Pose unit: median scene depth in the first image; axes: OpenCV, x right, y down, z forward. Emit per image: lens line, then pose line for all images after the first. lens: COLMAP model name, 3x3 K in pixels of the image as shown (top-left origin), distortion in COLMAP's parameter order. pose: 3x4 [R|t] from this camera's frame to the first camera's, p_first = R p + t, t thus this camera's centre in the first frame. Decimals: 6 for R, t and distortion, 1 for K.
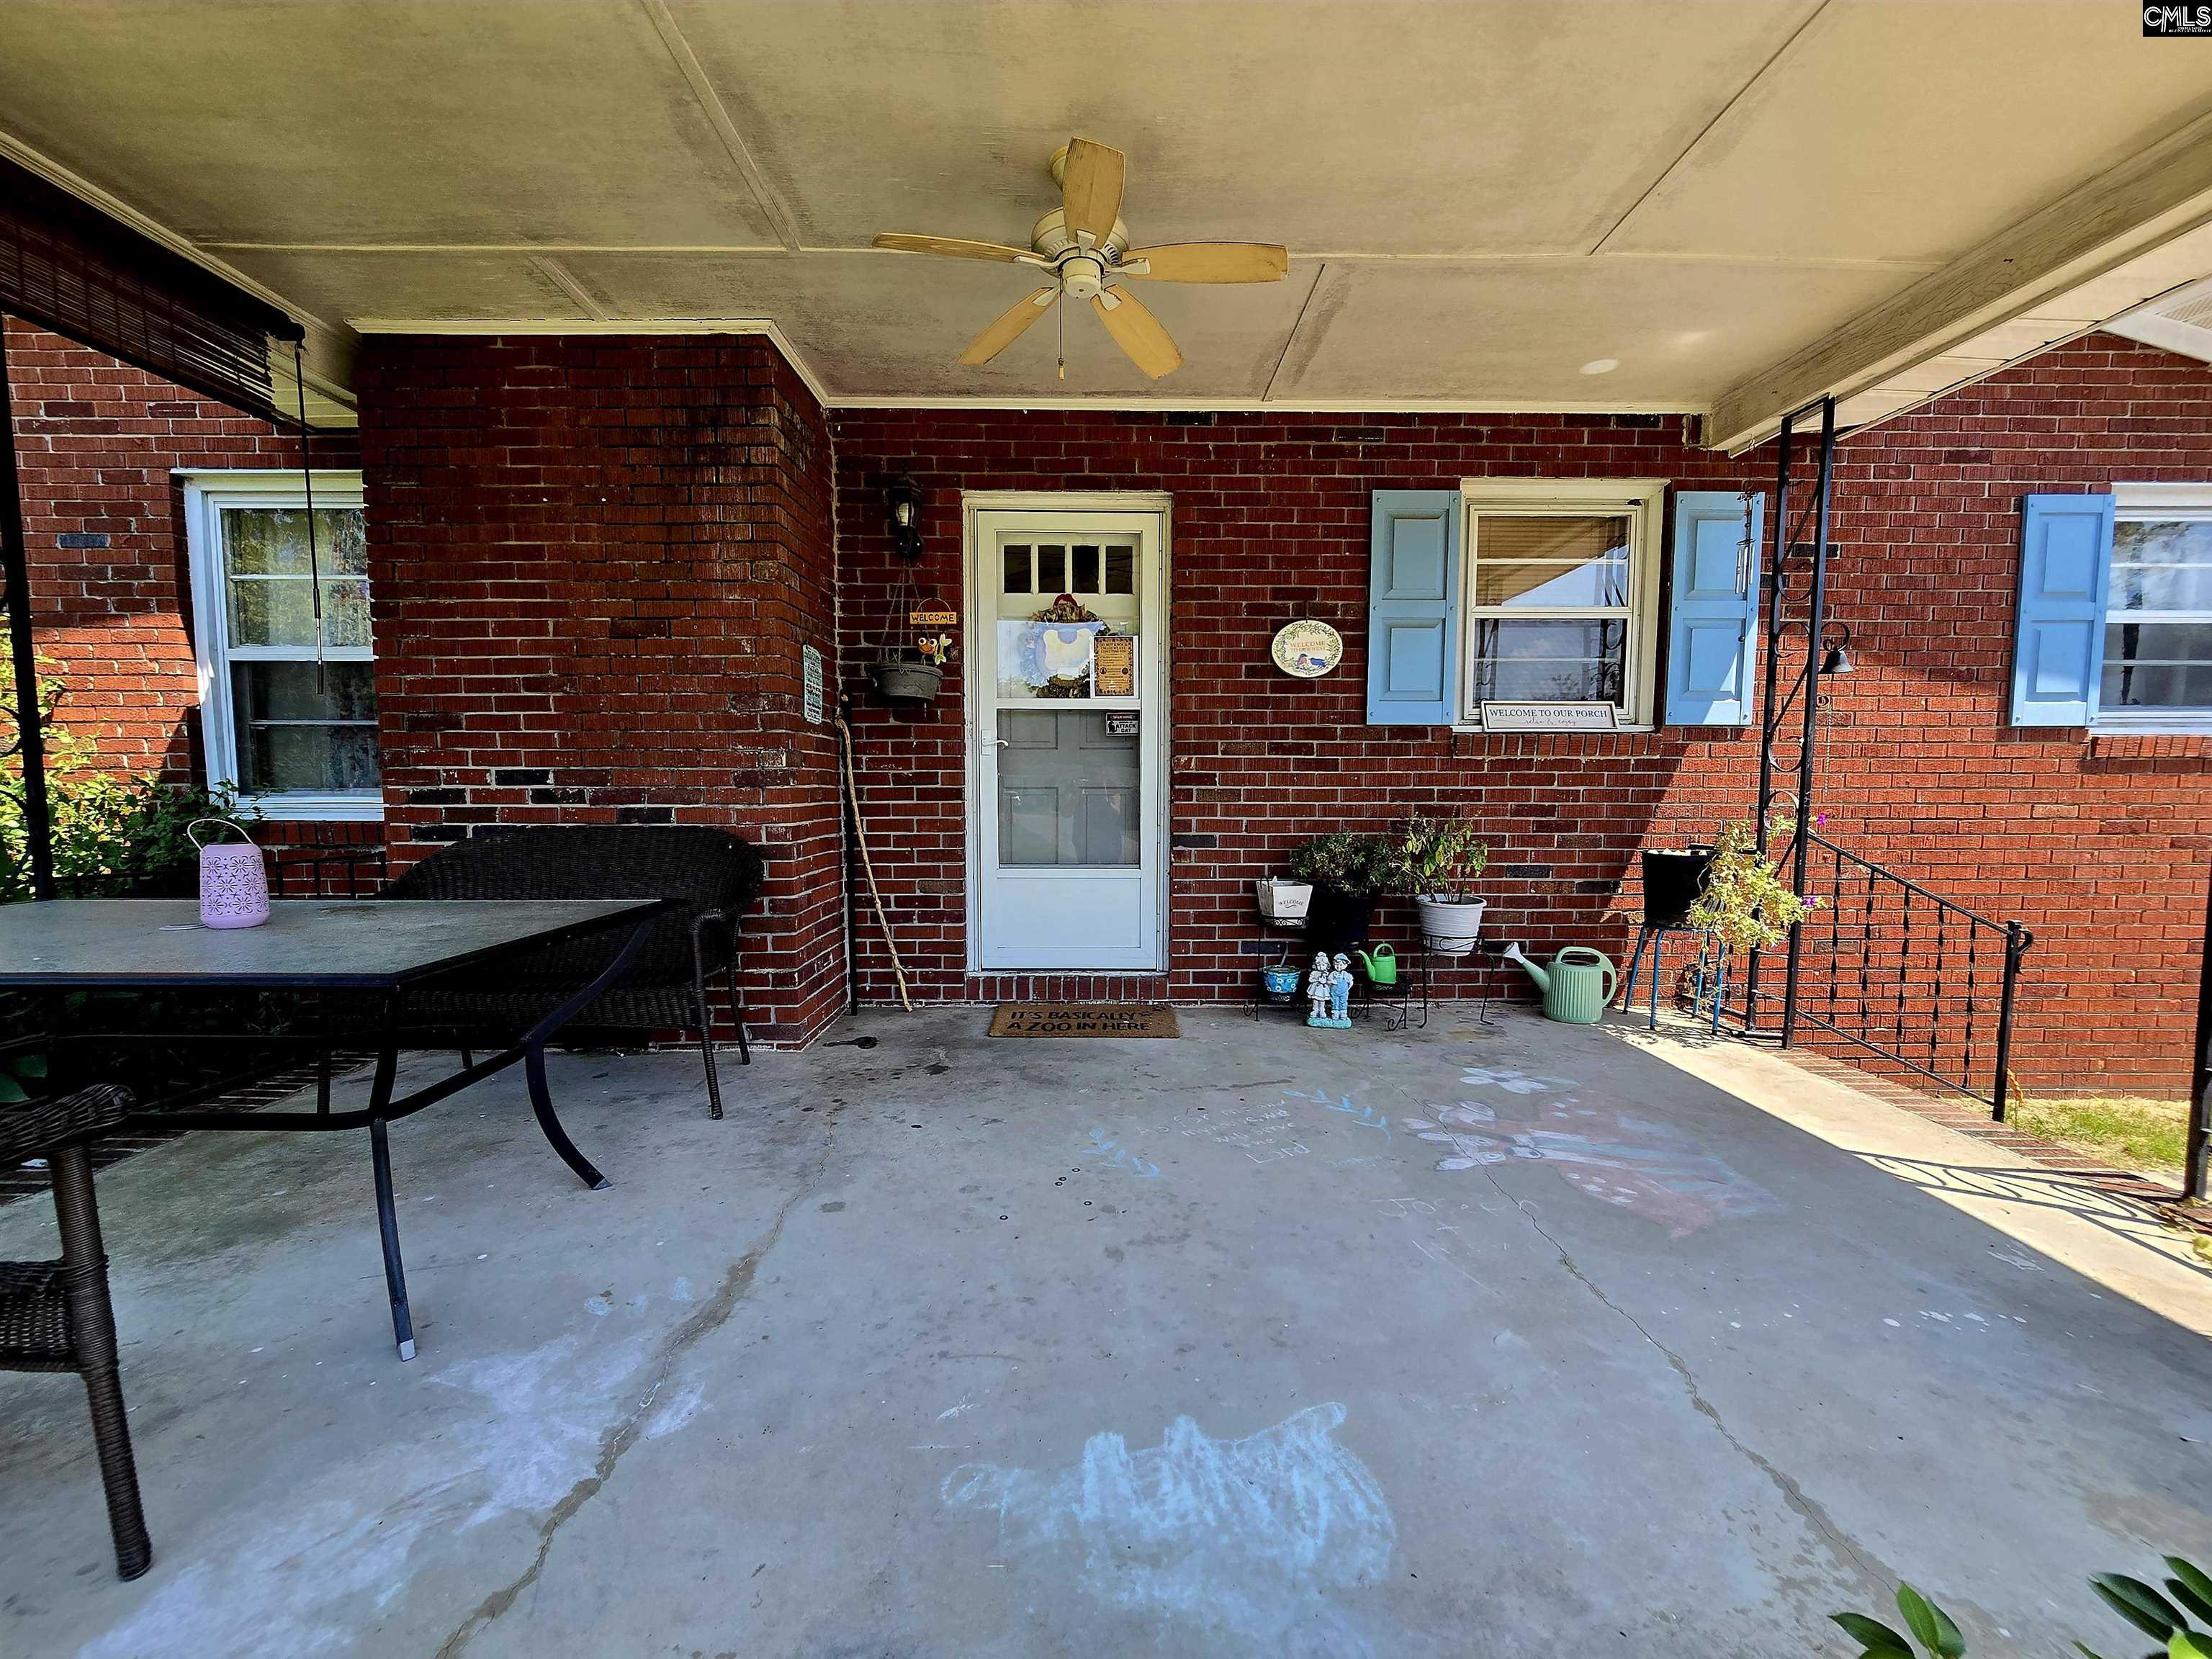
lens RADIAL K [[895.6, 0, 1101.3], [0, 895.6, 847.0], [0, 0, 1]] dist [-0.001800, 0.000099]
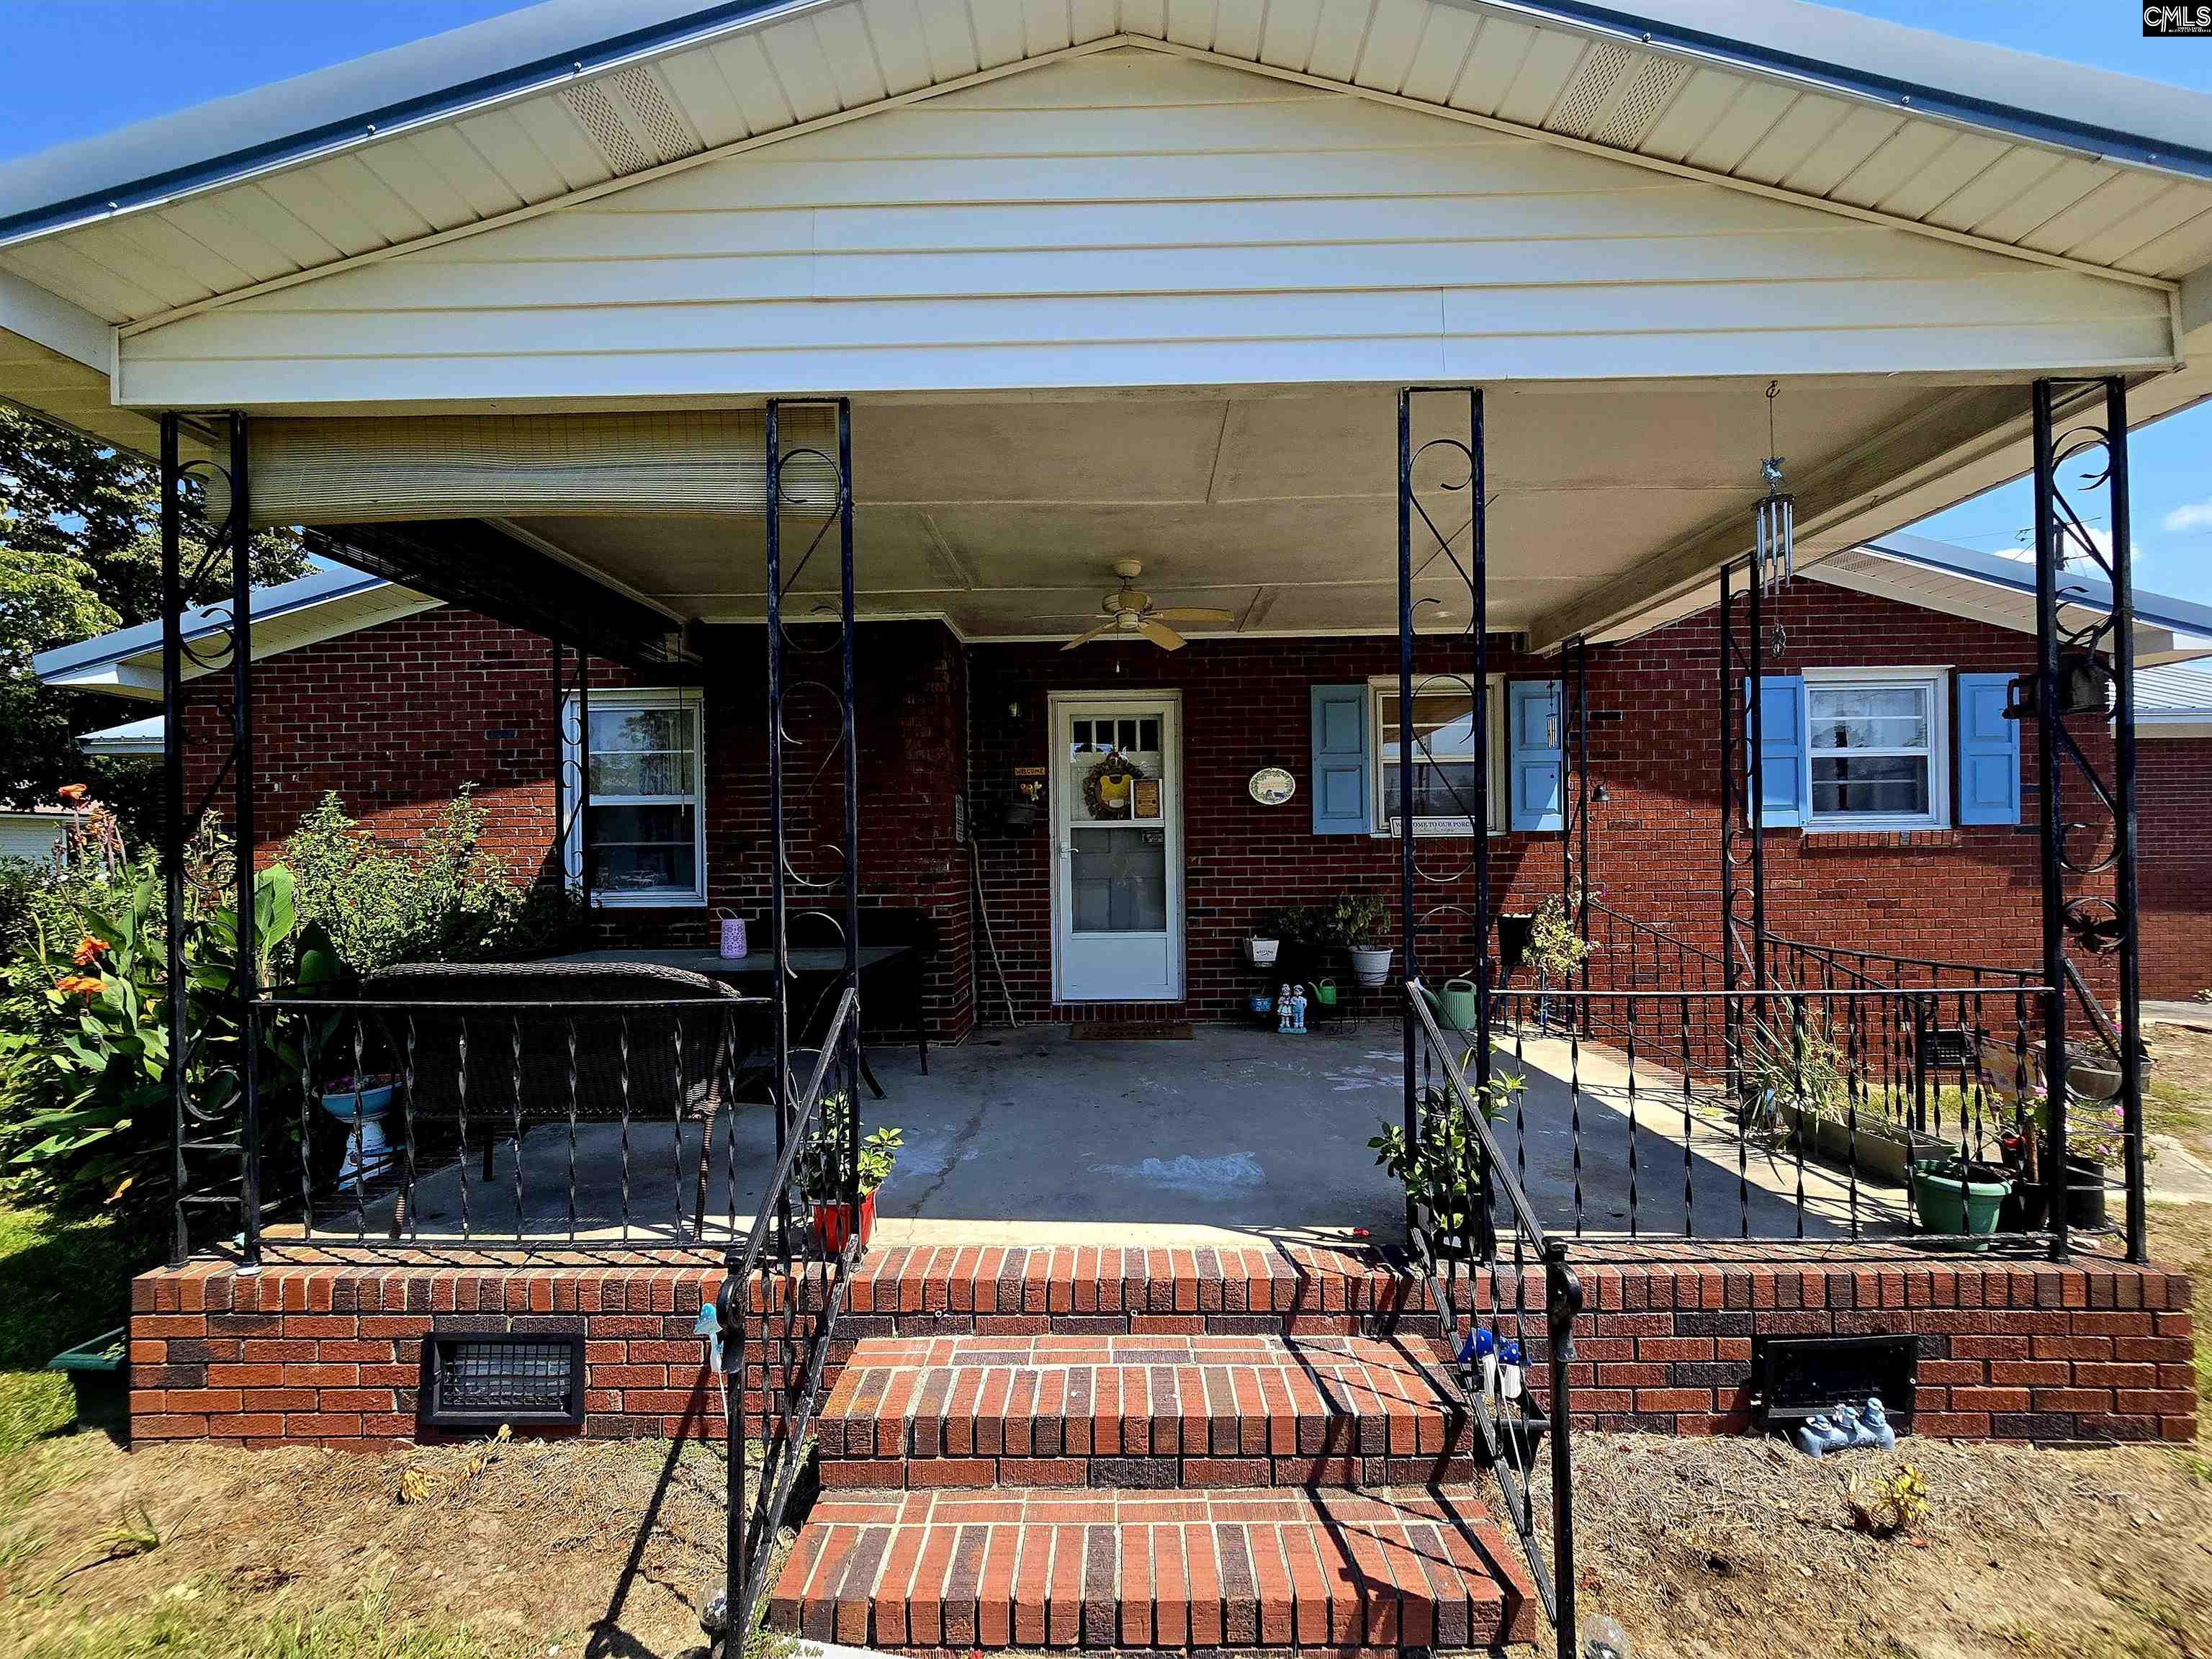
lens RADIAL K [[895.6, 0, 1119.4], [0, 895.6, 852.7], [0, 0, 1]] dist [-0.001800, 0.000099]
pose [[0.999802, -0.015048, -0.012994, -0.014551], [0.013982, 0.996808, -0.078596, 0.009781], [0.014135, 0.078399, 0.996822, -0.539102]]
